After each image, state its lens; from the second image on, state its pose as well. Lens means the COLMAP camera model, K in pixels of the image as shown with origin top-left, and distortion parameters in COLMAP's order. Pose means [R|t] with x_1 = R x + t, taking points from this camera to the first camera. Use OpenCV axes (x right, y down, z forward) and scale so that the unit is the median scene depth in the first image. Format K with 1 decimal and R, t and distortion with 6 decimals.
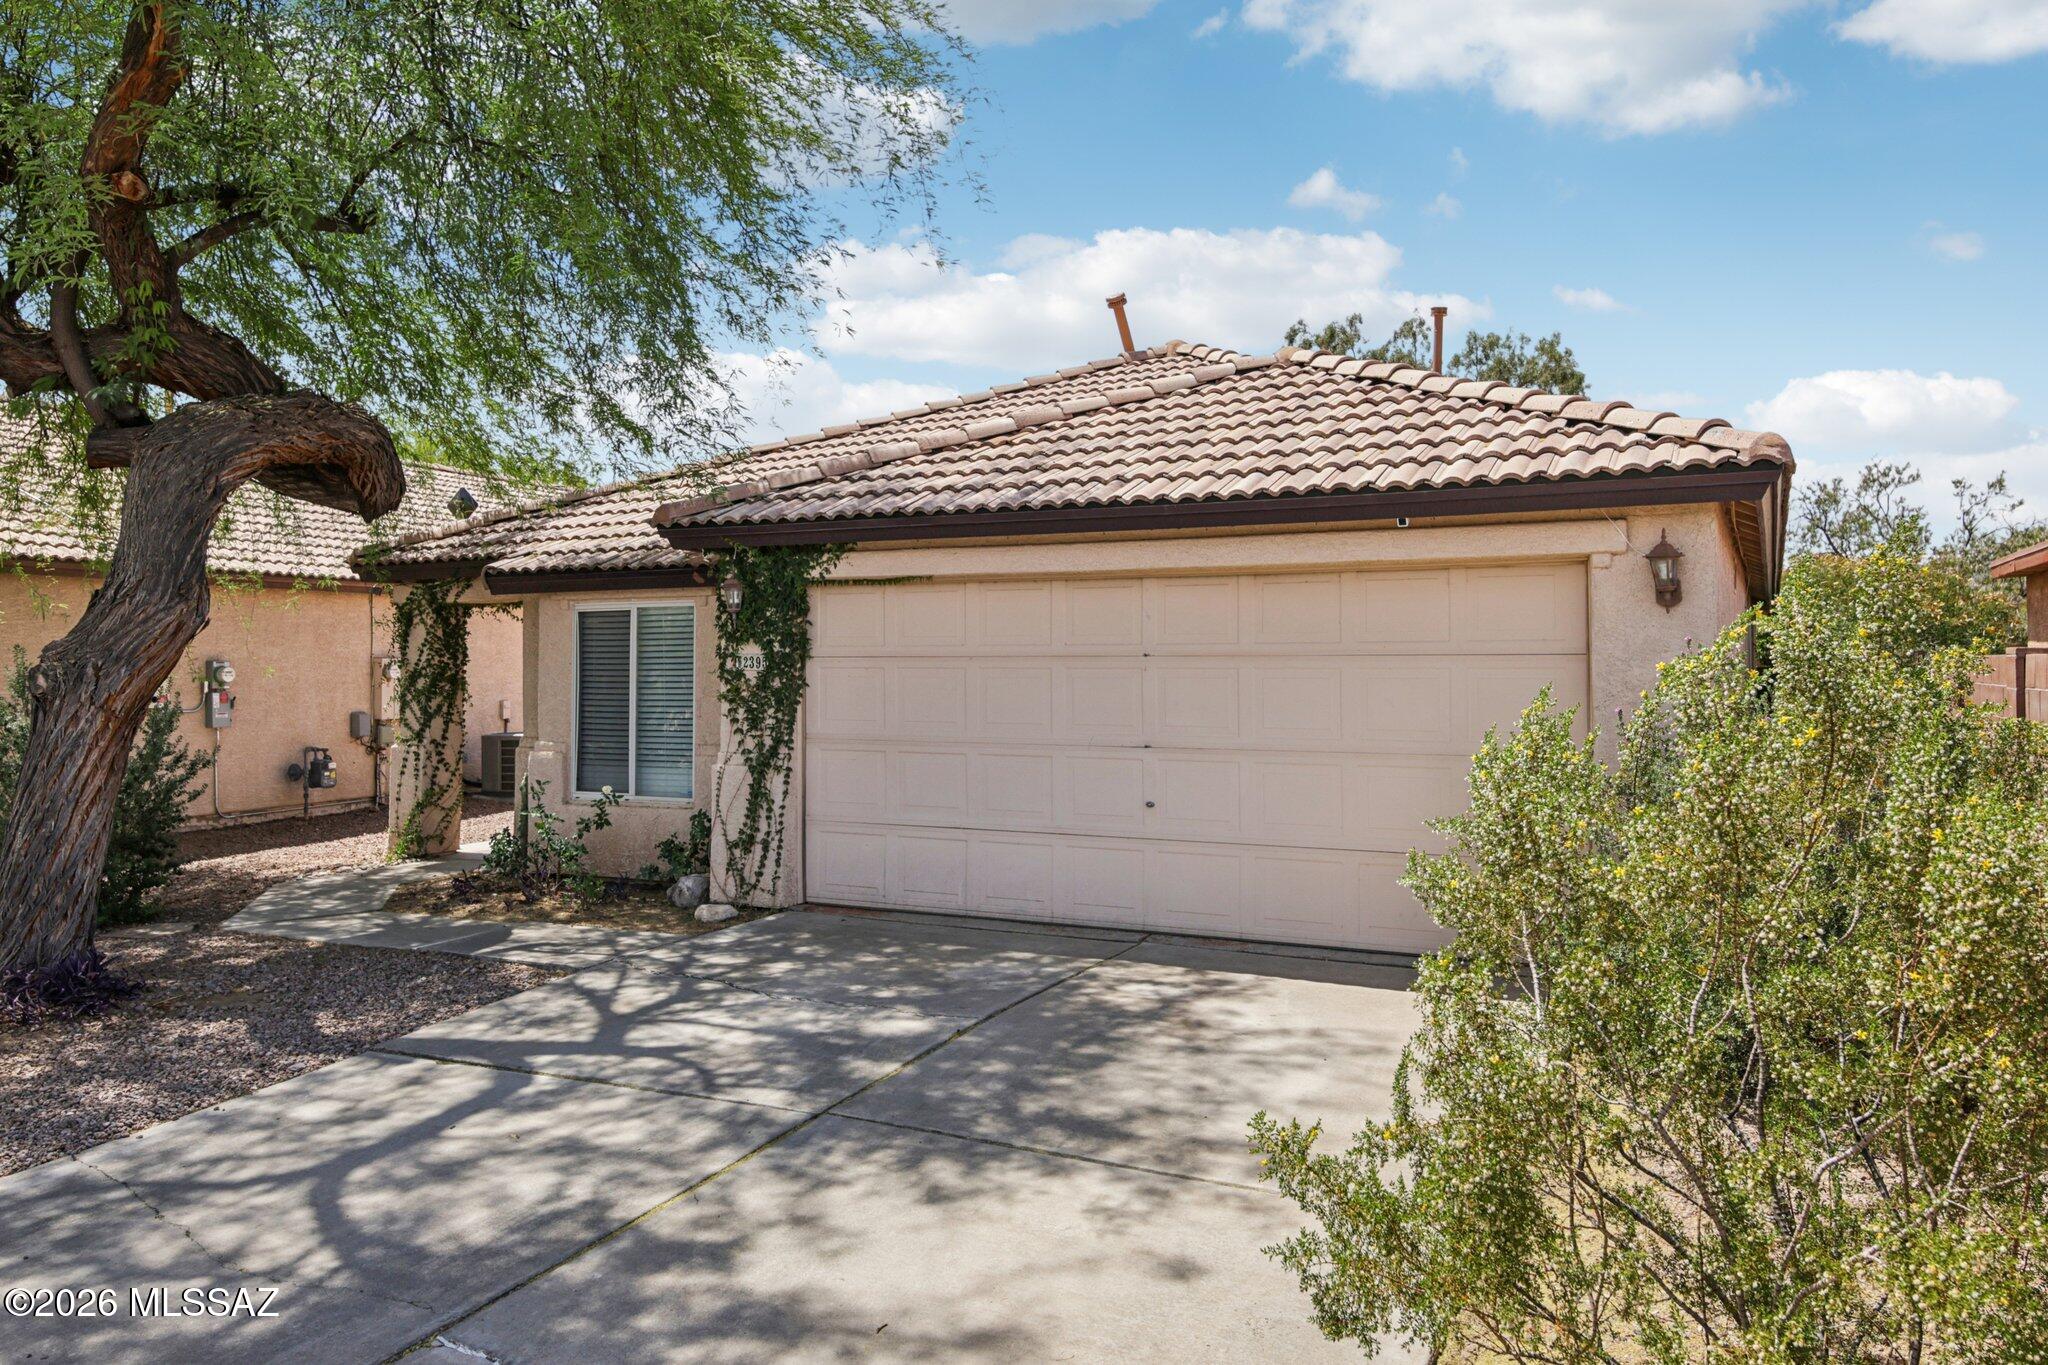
lens RADIAL K [[1492.0, 0, 1014.4], [0, 1492.0, 620.2], [0, 0, 1]] dist [0.002458, 0.004141]
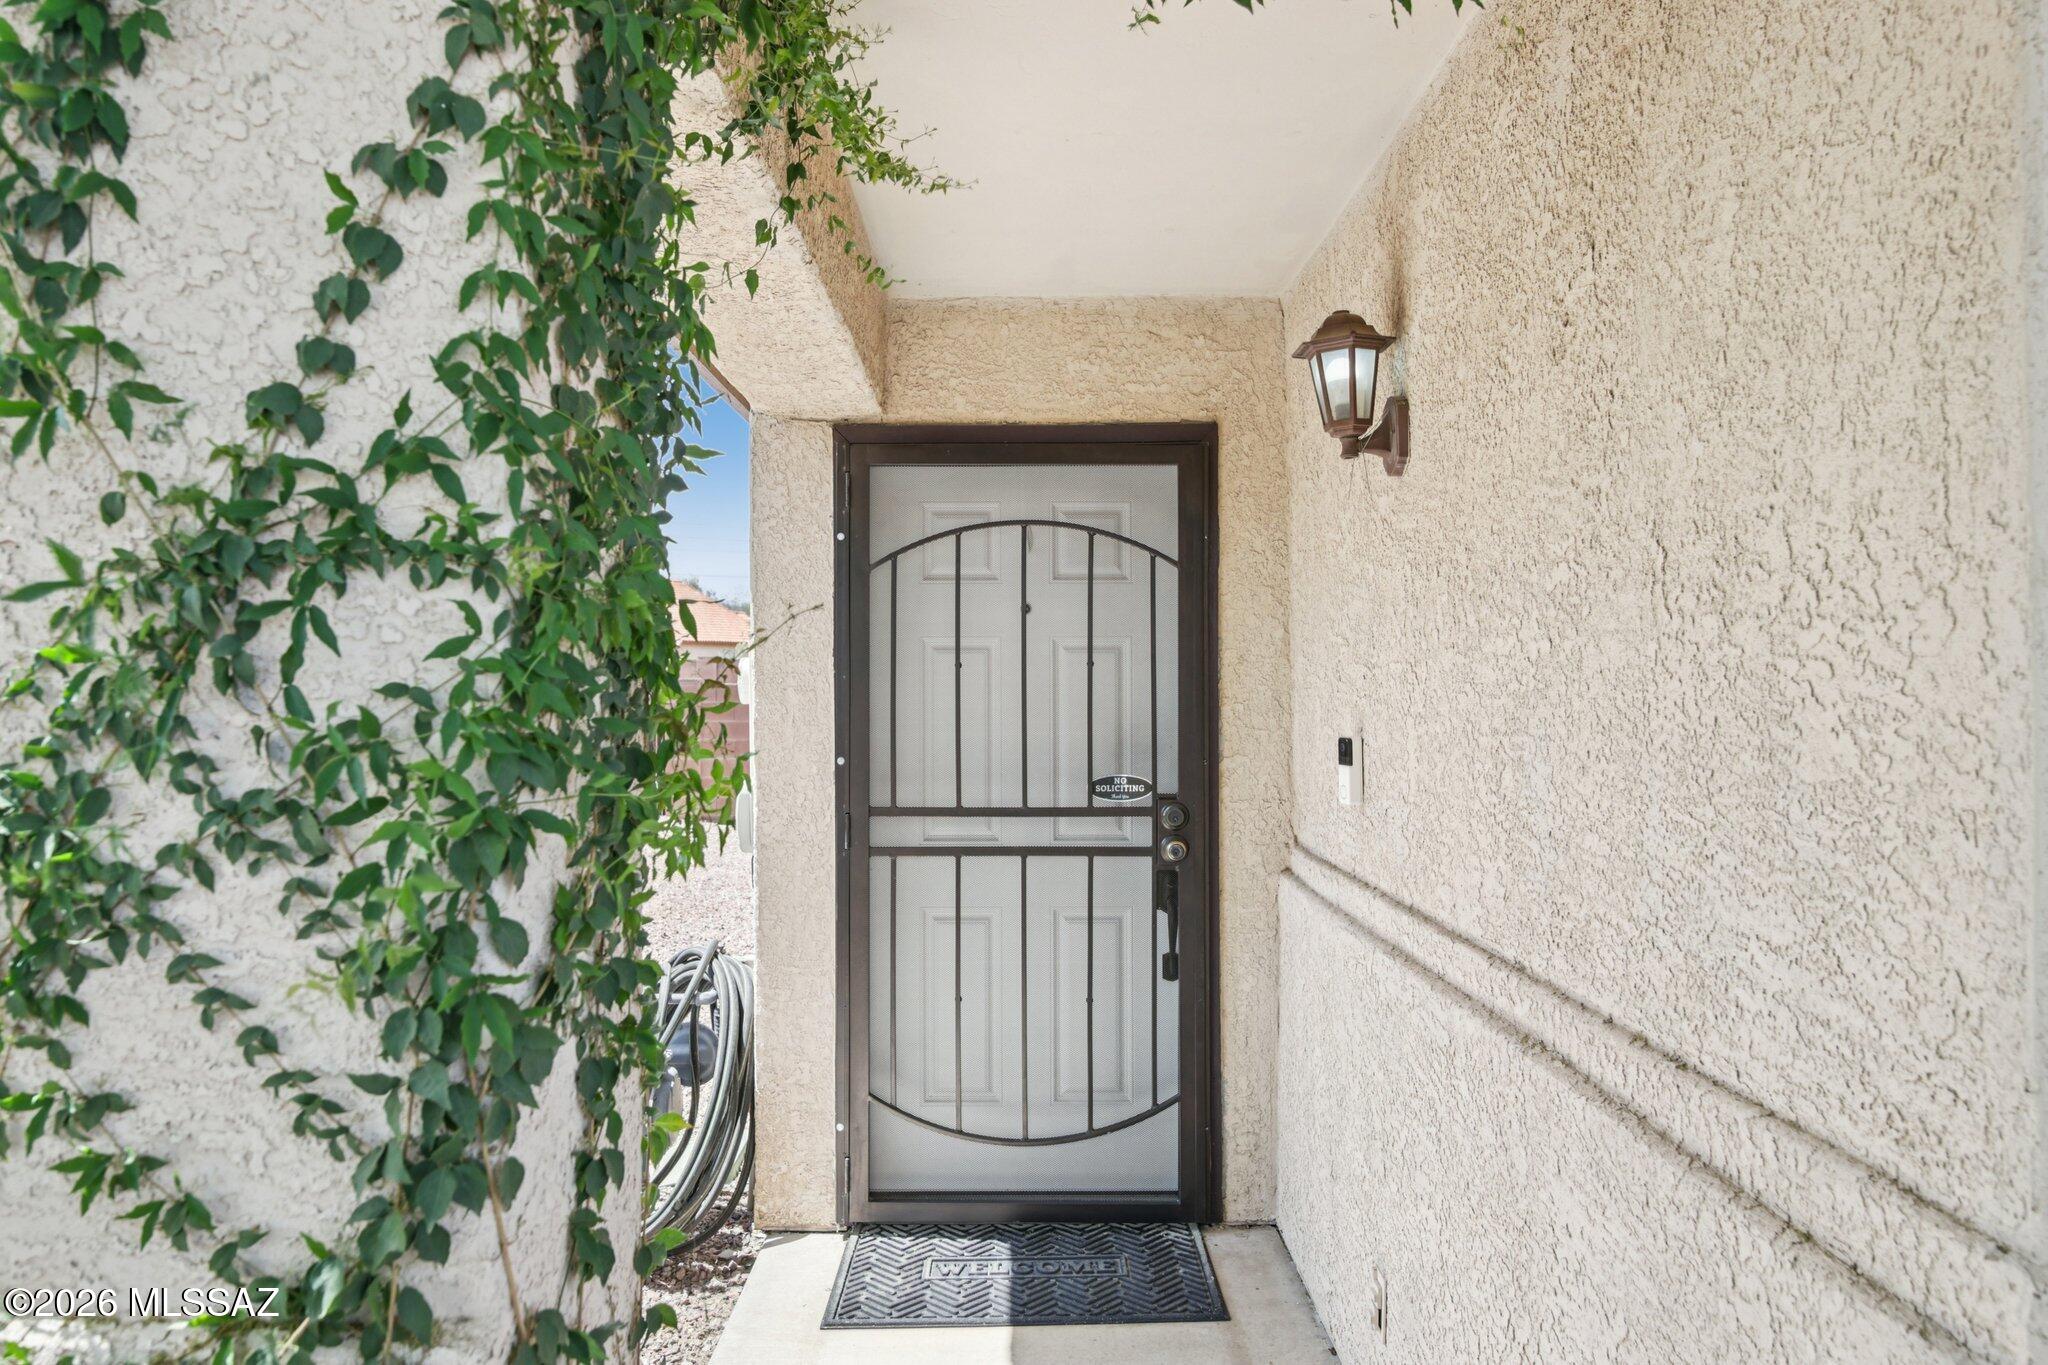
lens RADIAL K [[1471.5, 0, 1024.0], [0, 1471.5, 682.5], [0, 0, 1]] dist [0.005920, -0.003296]
pose [[0.890705, 0.001449, 0.454579, -0.543807], [-0.013948, 0.999611, 0.024145, 0.056453], [-0.454367, -0.027846, 0.890379, 1.236501]]
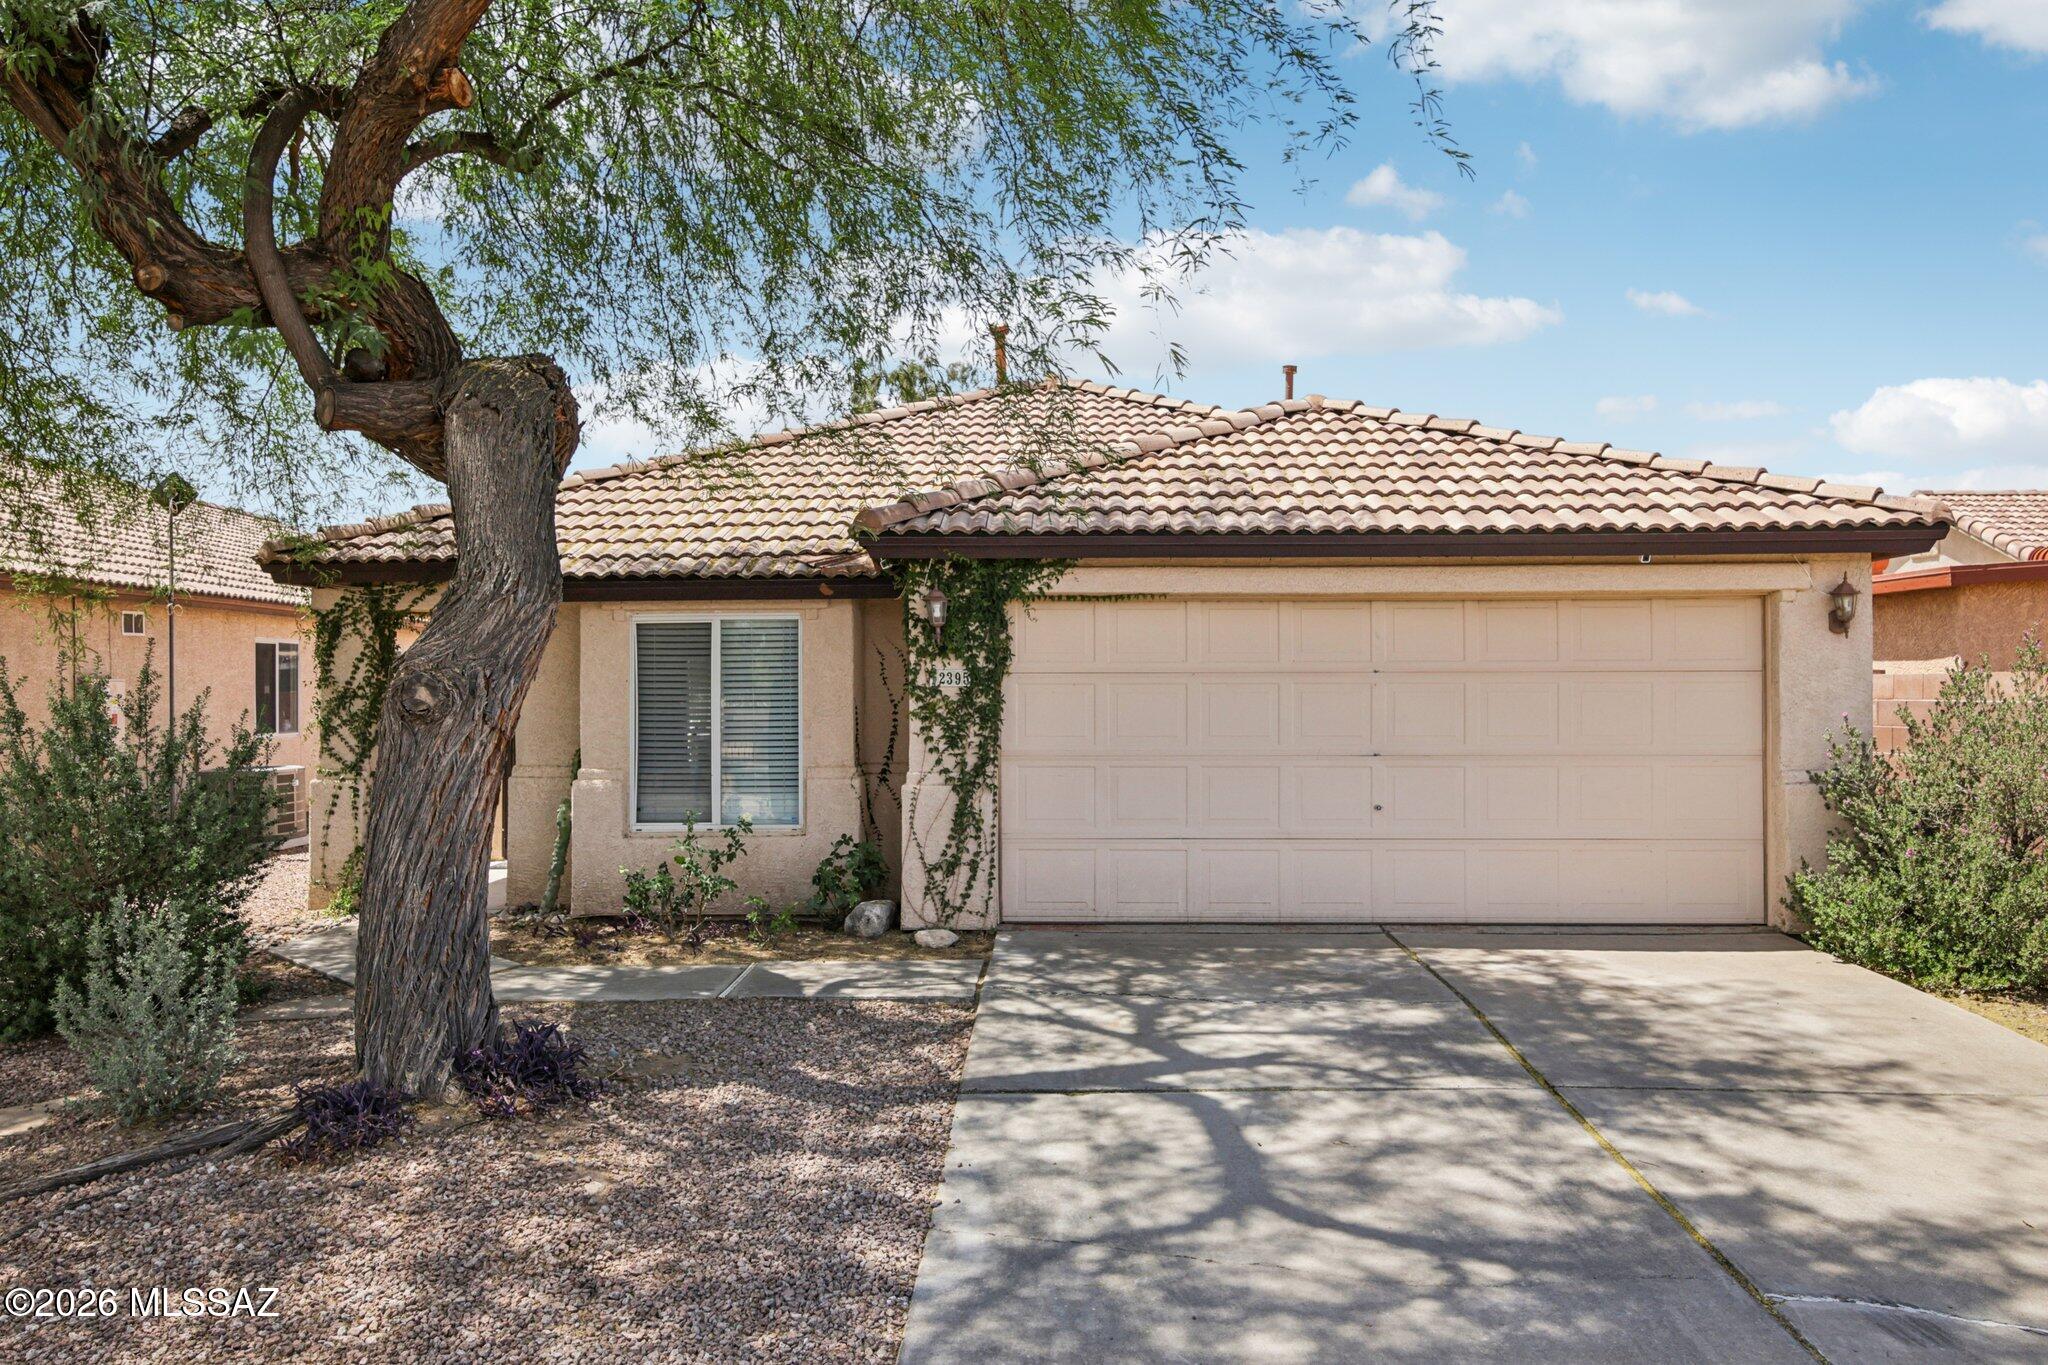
lens RADIAL K [[1471.5, 0, 1024.0], [0, 1471.5, 682.5], [0, 0, 1]] dist [0.005920, -0.003296]
pose [[0.906852, 0.001887, 0.421445, -0.549478], [-0.010902, 0.999760, 0.018983, 0.012672], [-0.421308, -0.021809, 0.906655, 0.119826]]
